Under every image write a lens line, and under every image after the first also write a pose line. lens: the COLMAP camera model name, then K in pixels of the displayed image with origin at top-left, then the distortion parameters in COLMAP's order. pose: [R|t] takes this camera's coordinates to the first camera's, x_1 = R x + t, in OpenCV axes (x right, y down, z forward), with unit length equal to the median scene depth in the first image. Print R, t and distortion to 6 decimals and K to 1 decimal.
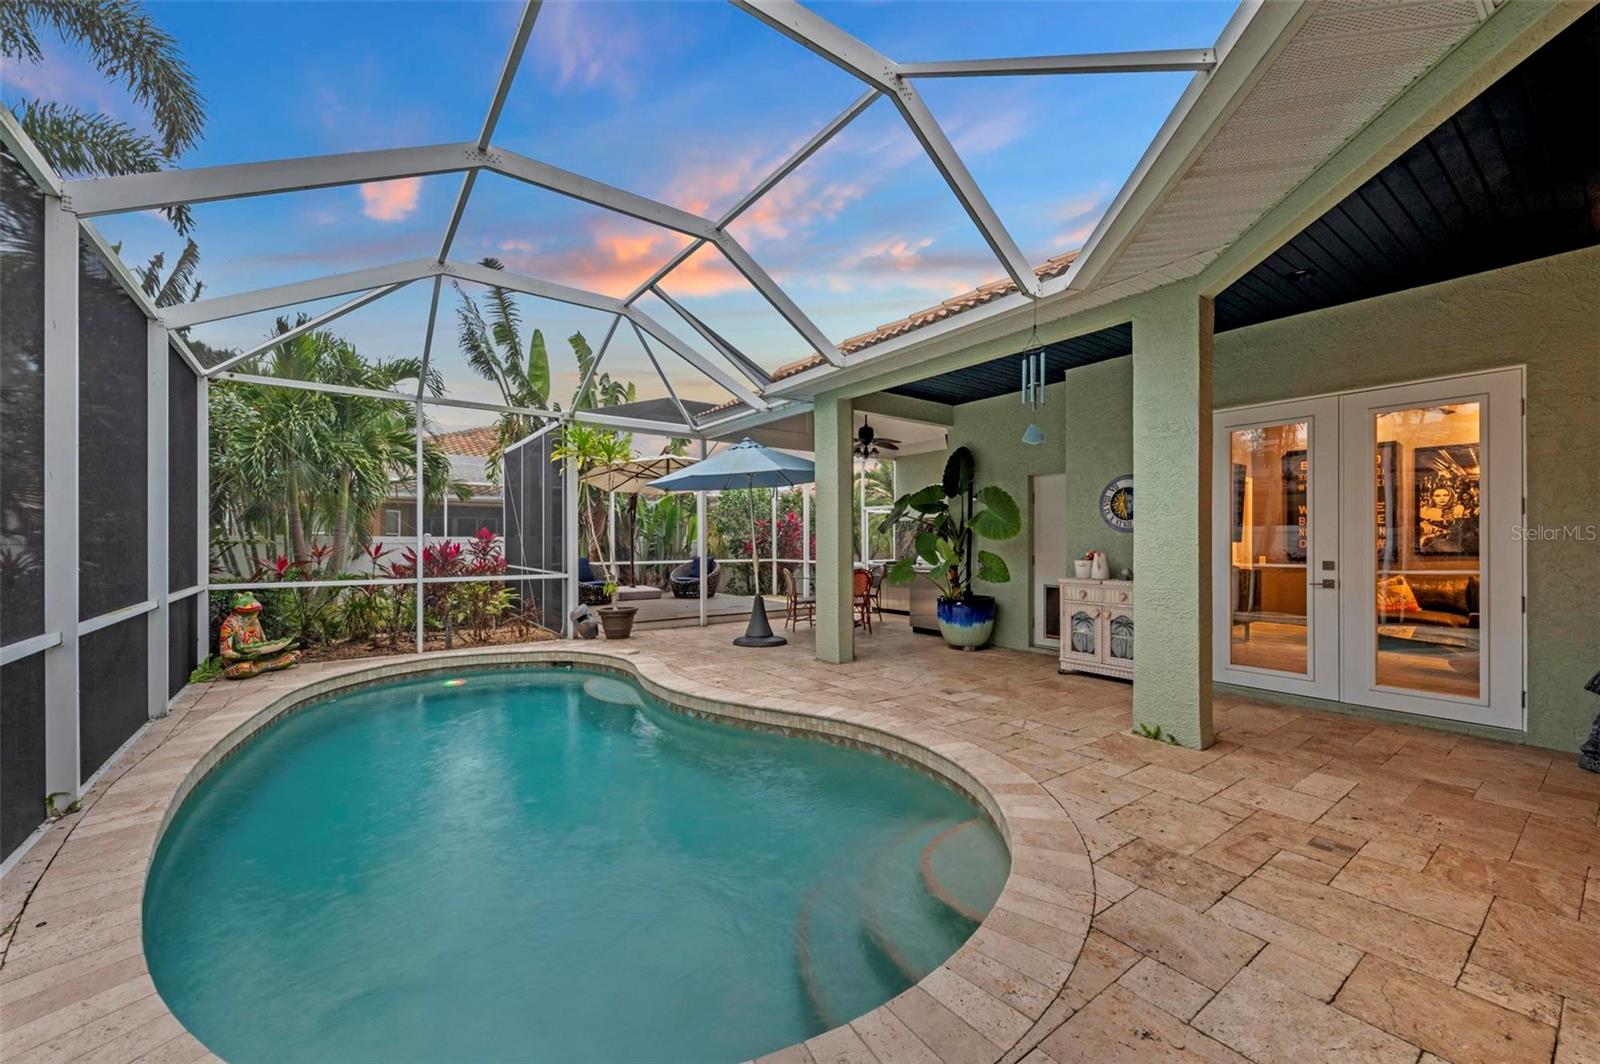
lens RADIAL K [[634.6, 0, 802.3], [0, 634.6, 545.2], [0, 0, 1]] dist [0.000663, -0.000250]
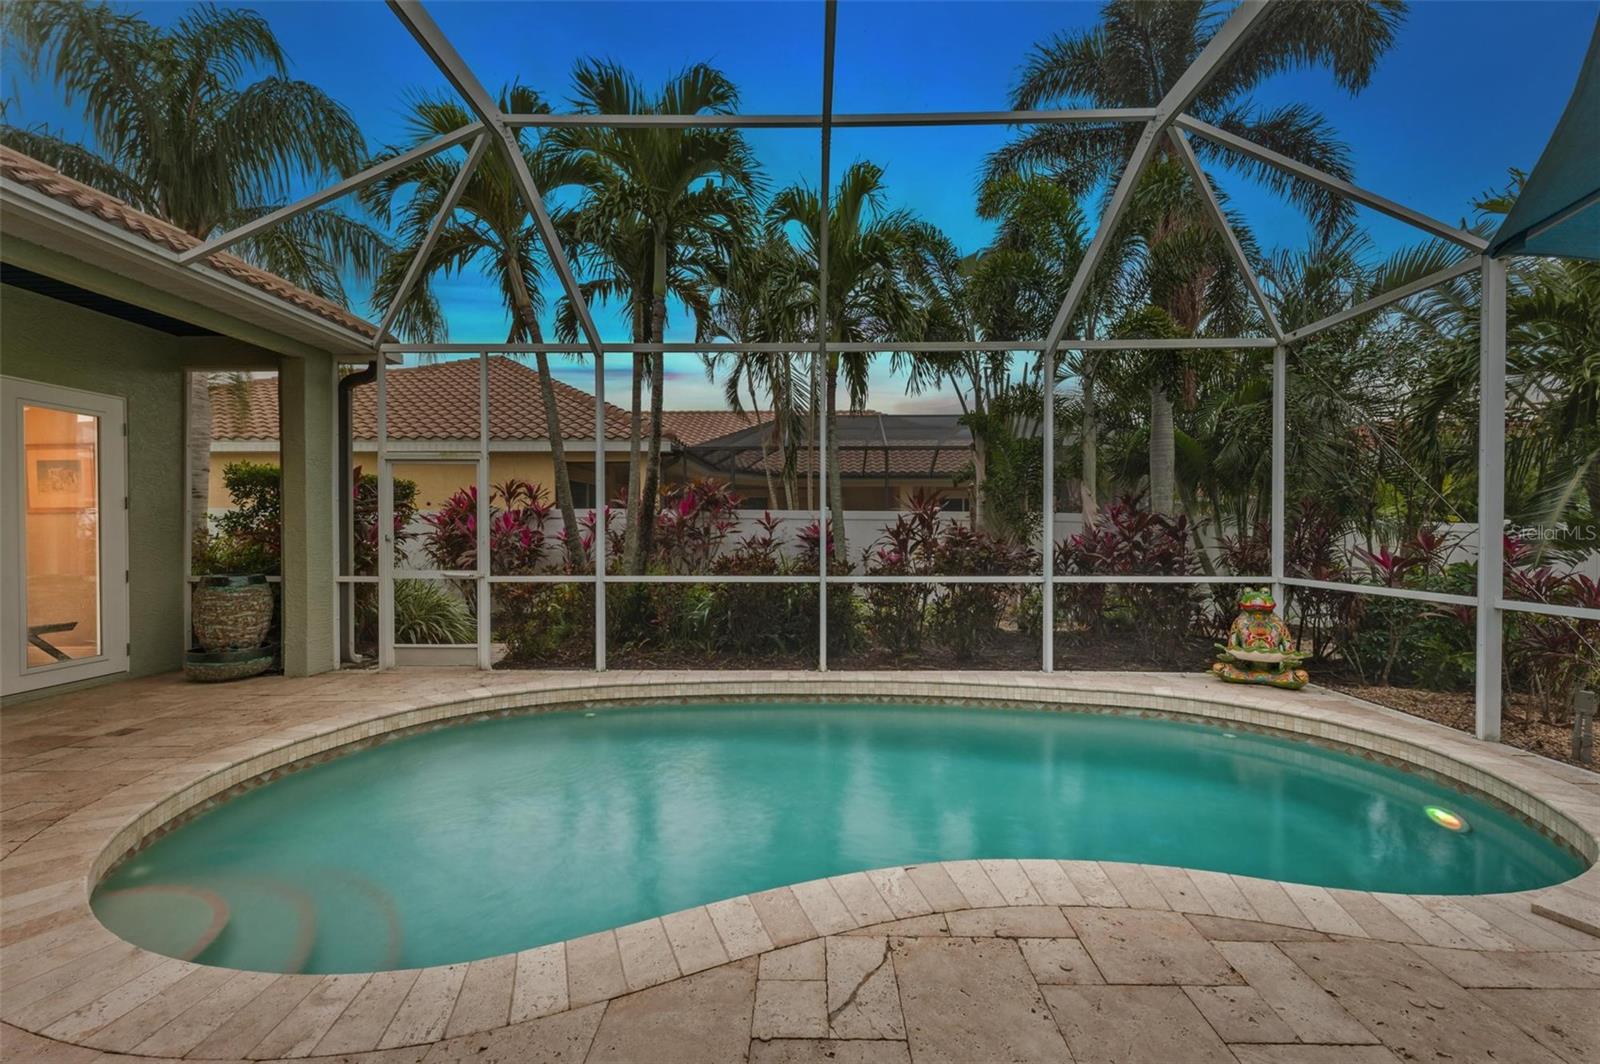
lens RADIAL K [[634.6, 0, 802.3], [0, 634.6, 545.2], [0, 0, 1]] dist [0.000663, -0.000250]
pose [[-0.605089, 0.016533, -0.795987, 0.161087], [0.001835, 0.999811, 0.019371, -0.002285], [0.796156, 0.010261, -0.605004, 0.873442]]
